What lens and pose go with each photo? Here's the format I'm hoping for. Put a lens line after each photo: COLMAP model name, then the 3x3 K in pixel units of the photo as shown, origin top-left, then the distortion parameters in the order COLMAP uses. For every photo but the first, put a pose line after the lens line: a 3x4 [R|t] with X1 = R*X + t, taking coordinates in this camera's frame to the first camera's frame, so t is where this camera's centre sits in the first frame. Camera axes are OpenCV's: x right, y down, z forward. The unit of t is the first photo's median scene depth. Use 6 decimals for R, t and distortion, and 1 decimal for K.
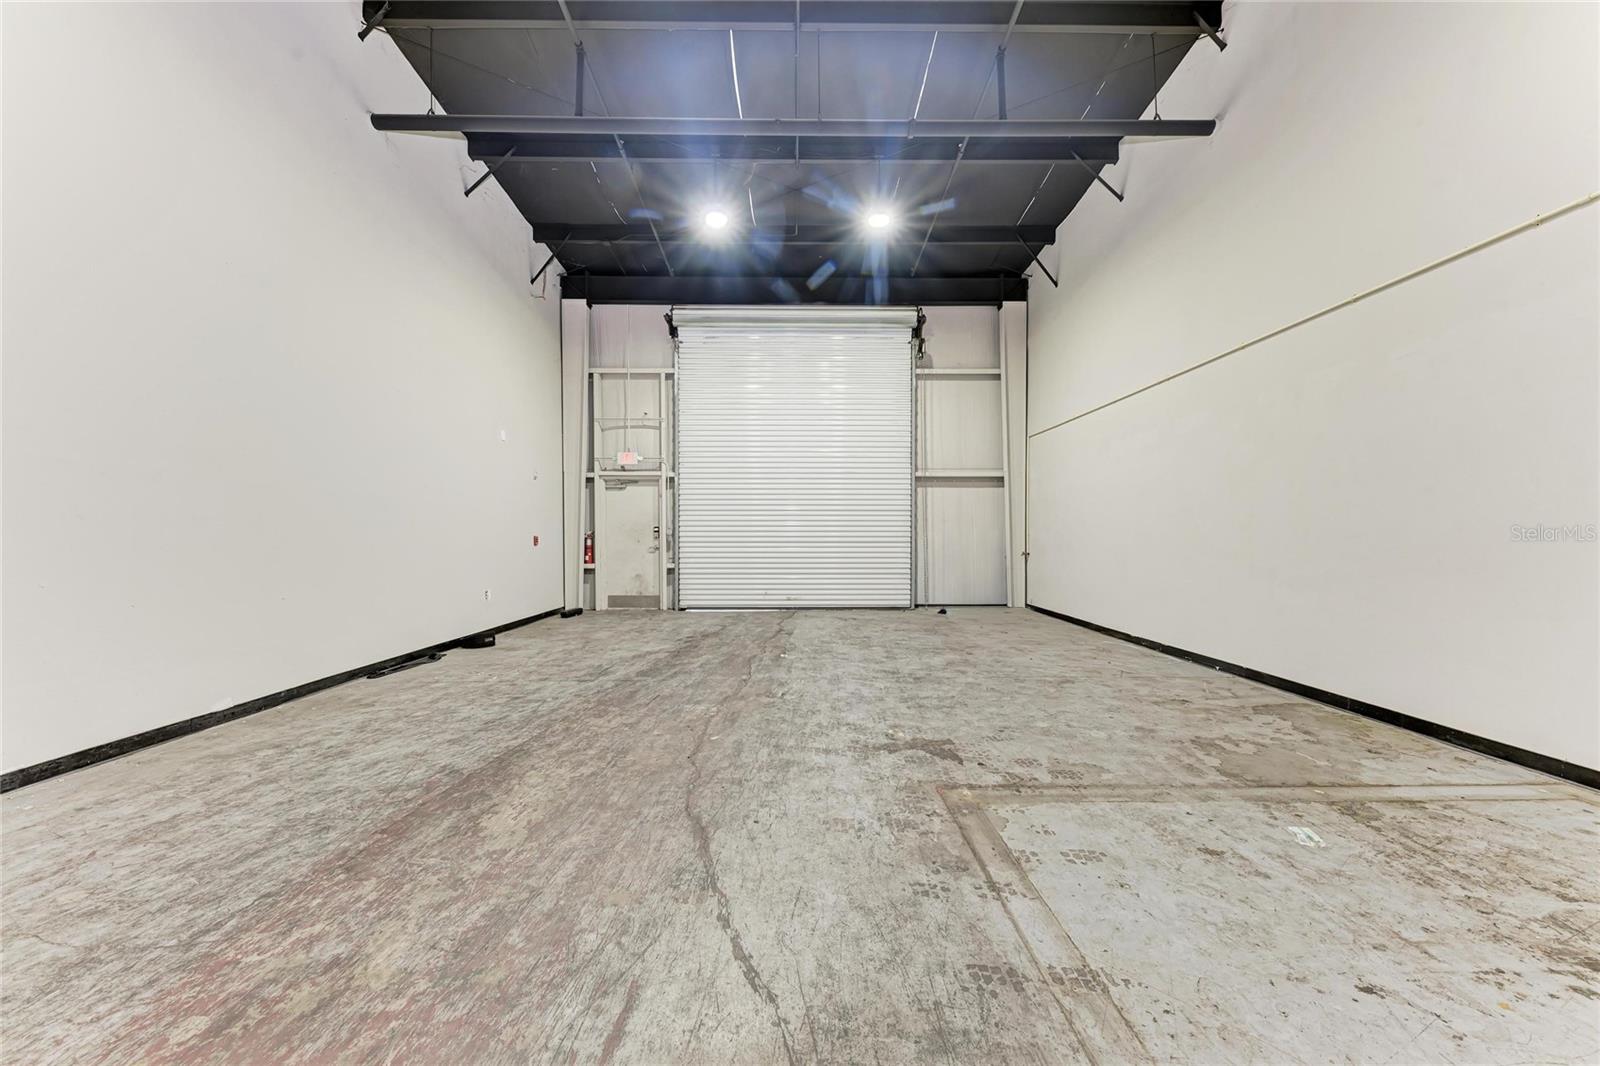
lens RADIAL K [[550.4, 0, 804.0], [0, 550.4, 542.6], [0, 0, 1]] dist [0.011141, -0.002203]
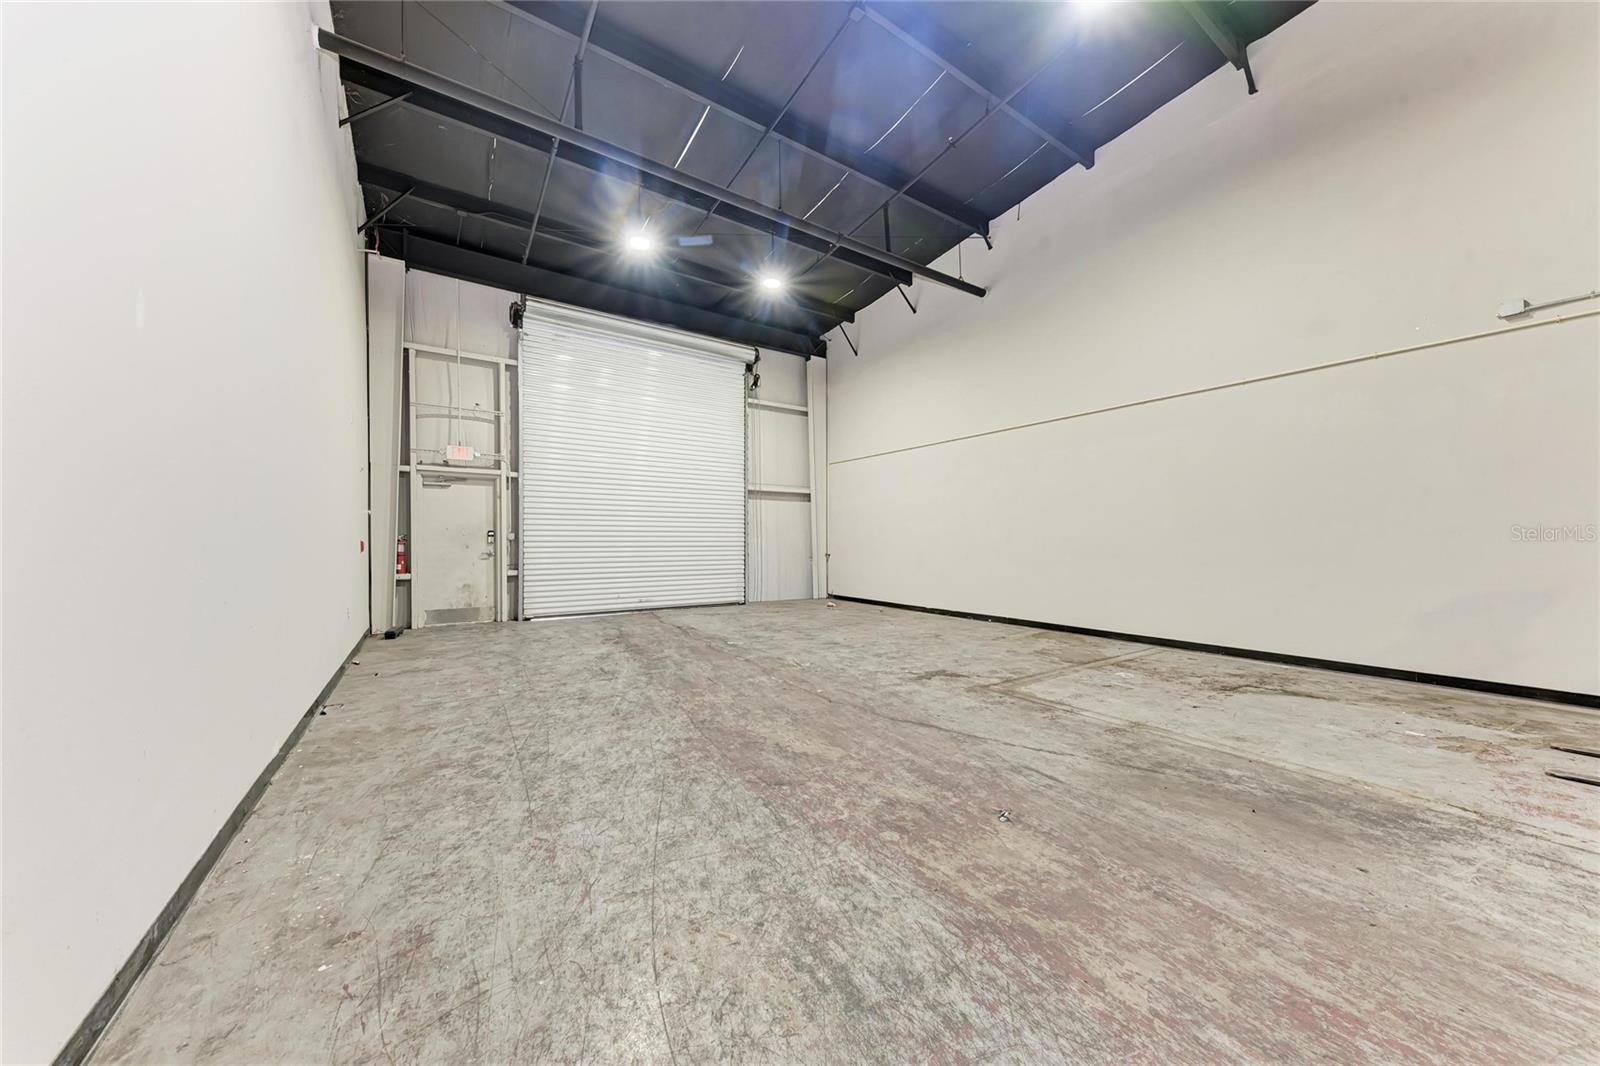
lens RADIAL K [[550.4, 0, 801.0], [0, 550.4, 539.6], [0, 0, 1]] dist [0.011141, -0.002203]
pose [[0.837789, 0.001374, 0.545993, -0.345201], [0.007373, 0.999877, -0.013830, 0.002283], [-0.545945, 0.015613, 0.837676, -0.037697]]
